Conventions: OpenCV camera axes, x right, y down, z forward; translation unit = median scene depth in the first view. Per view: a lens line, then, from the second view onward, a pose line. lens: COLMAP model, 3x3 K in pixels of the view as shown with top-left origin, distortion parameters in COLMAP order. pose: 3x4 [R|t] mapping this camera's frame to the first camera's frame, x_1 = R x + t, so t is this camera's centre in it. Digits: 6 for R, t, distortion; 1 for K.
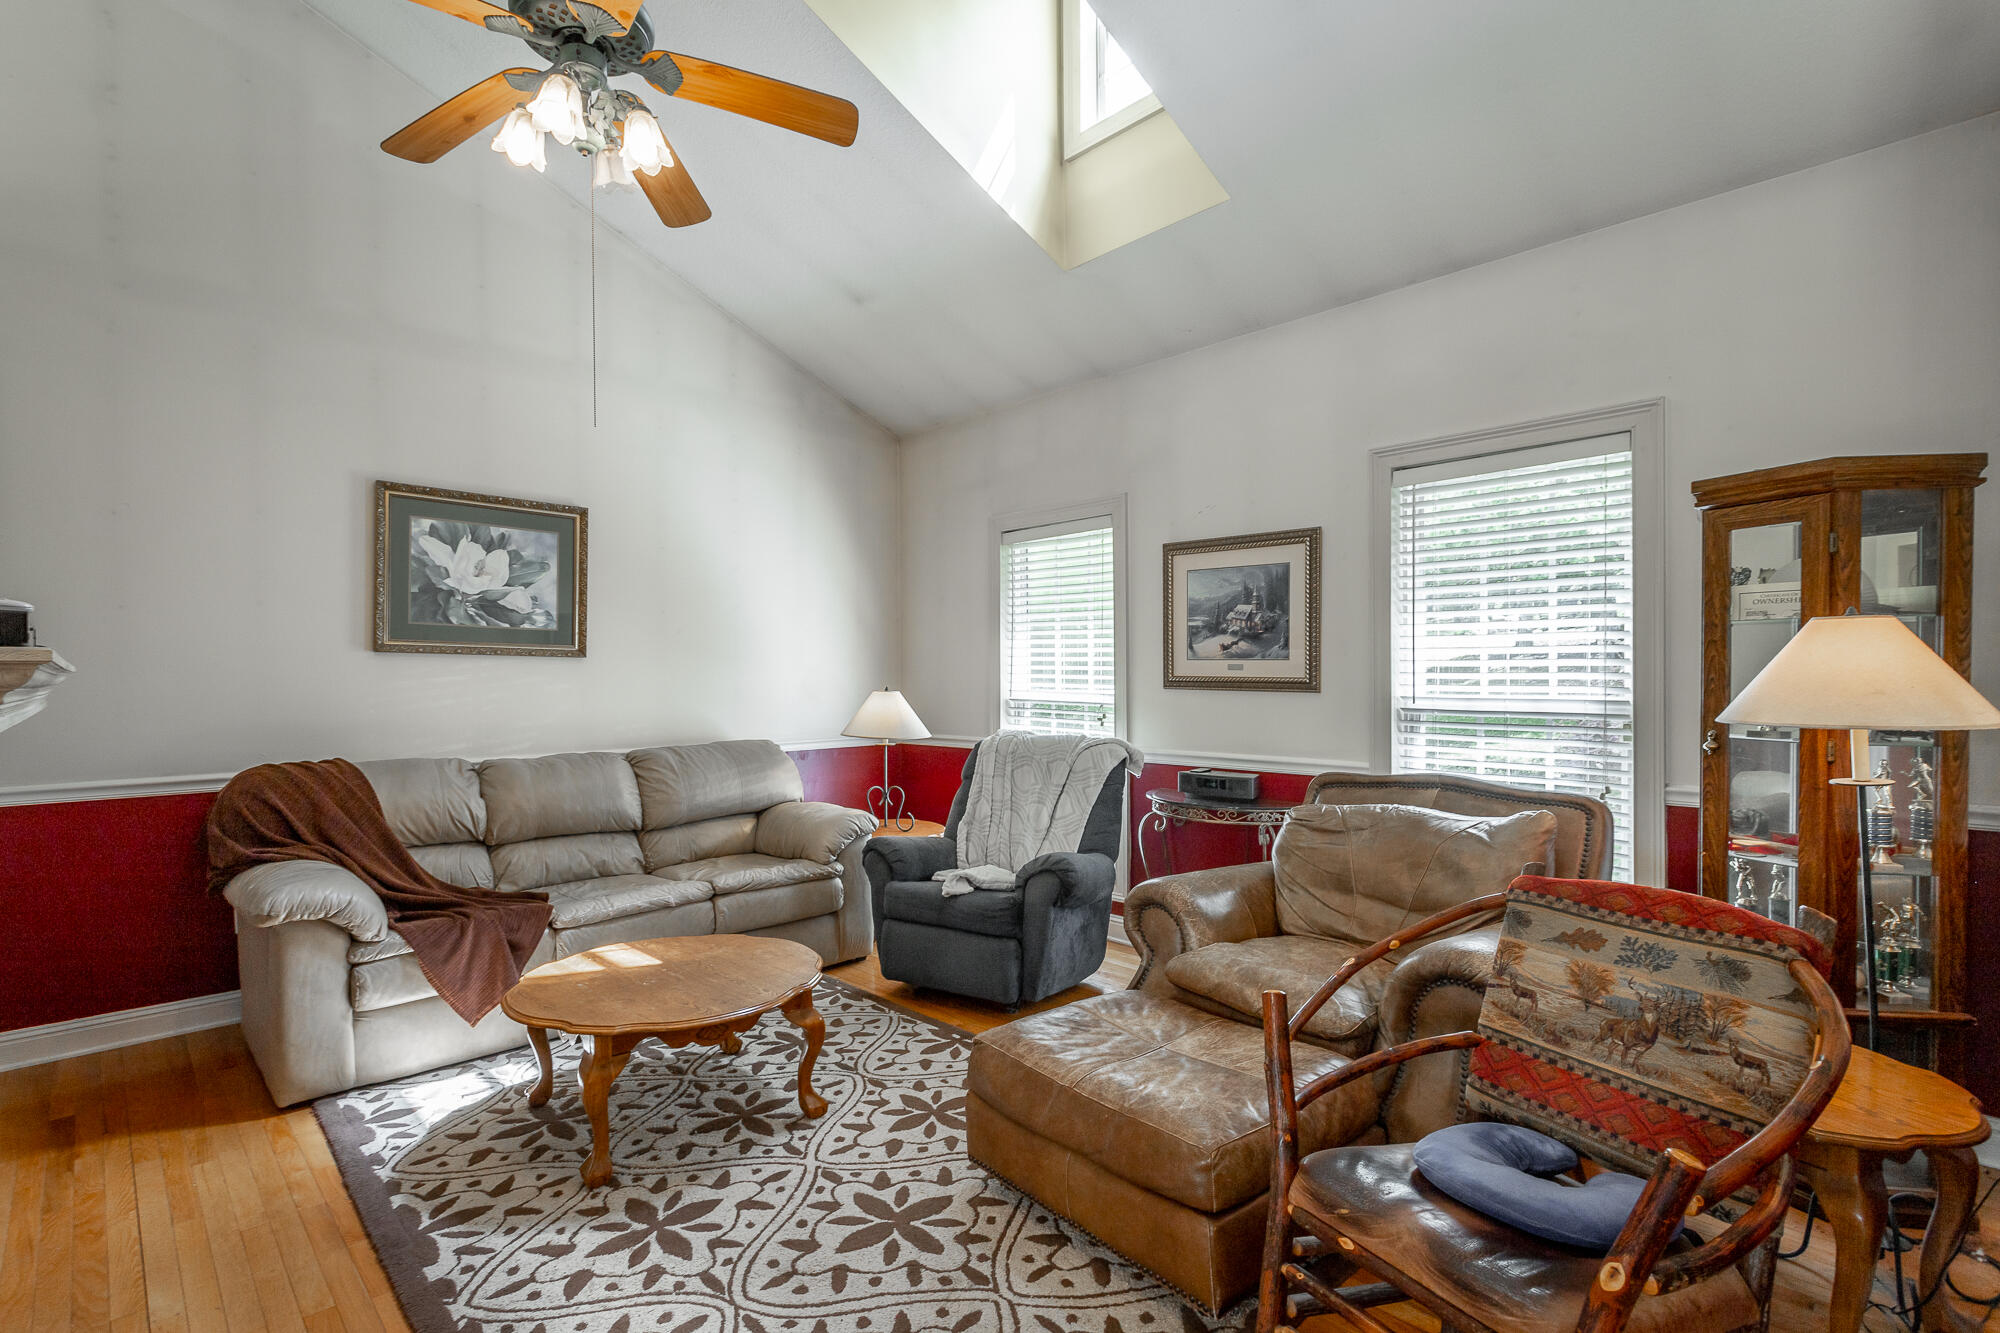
lens RADIAL K [[945.8, 0, 988.6], [0, 945.8, 685.8], [0, 0, 1]] dist [0.001053, 0.000420]
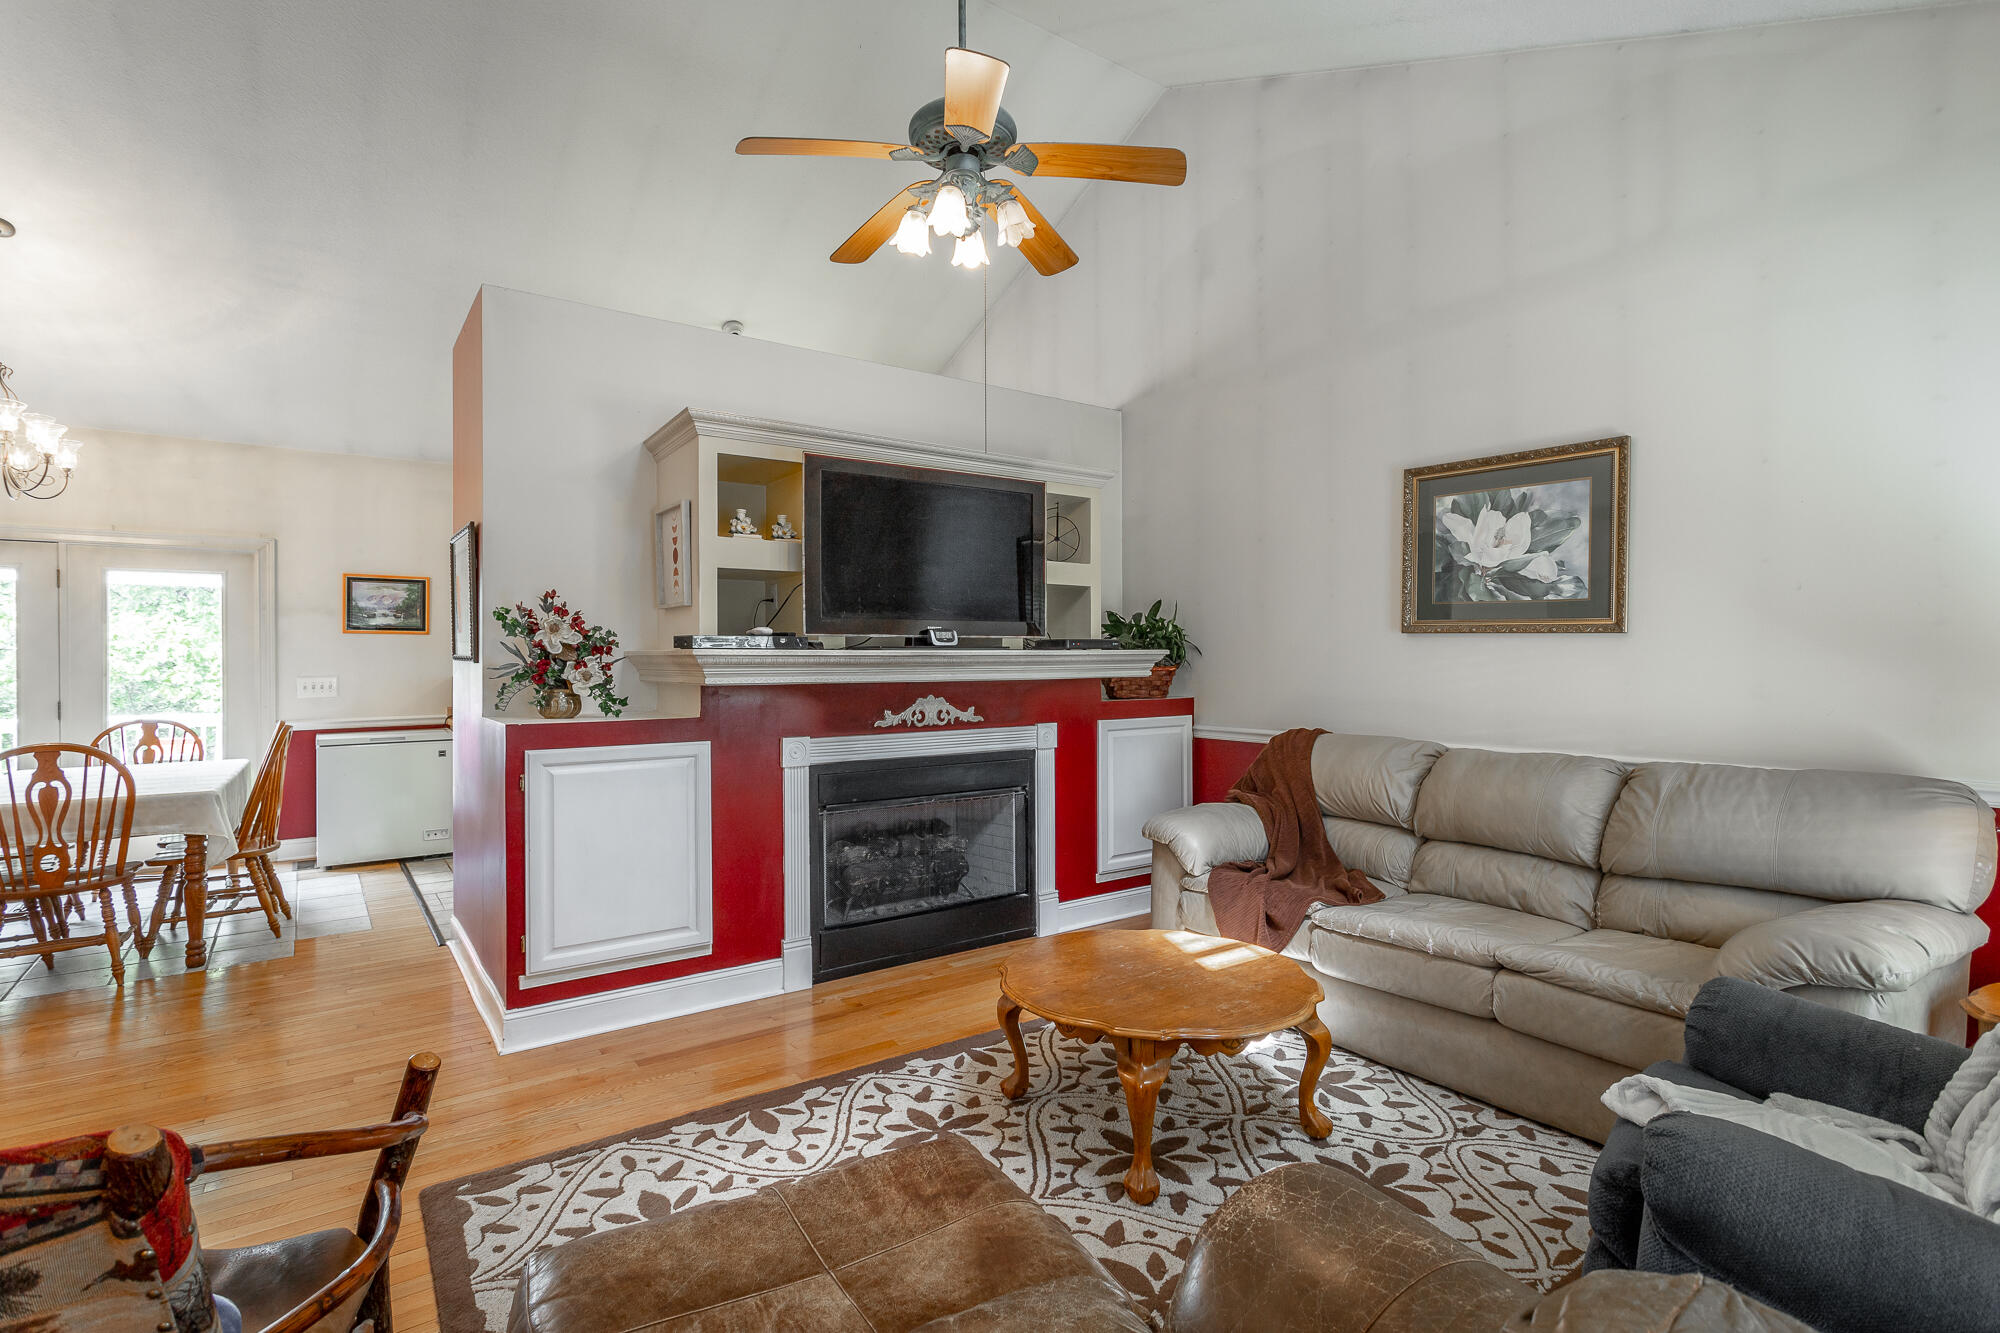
lens RADIAL K [[945.8, 0, 997.6], [0, 945.8, 652.8], [0, 0, 1]] dist [0.001053, 0.000420]
pose [[-0.134323, 0.002336, -0.990935, 0.441110], [-0.007499, 0.999966, 0.003373, -0.014138], [0.990909, 0.007884, -0.134301, 0.674735]]
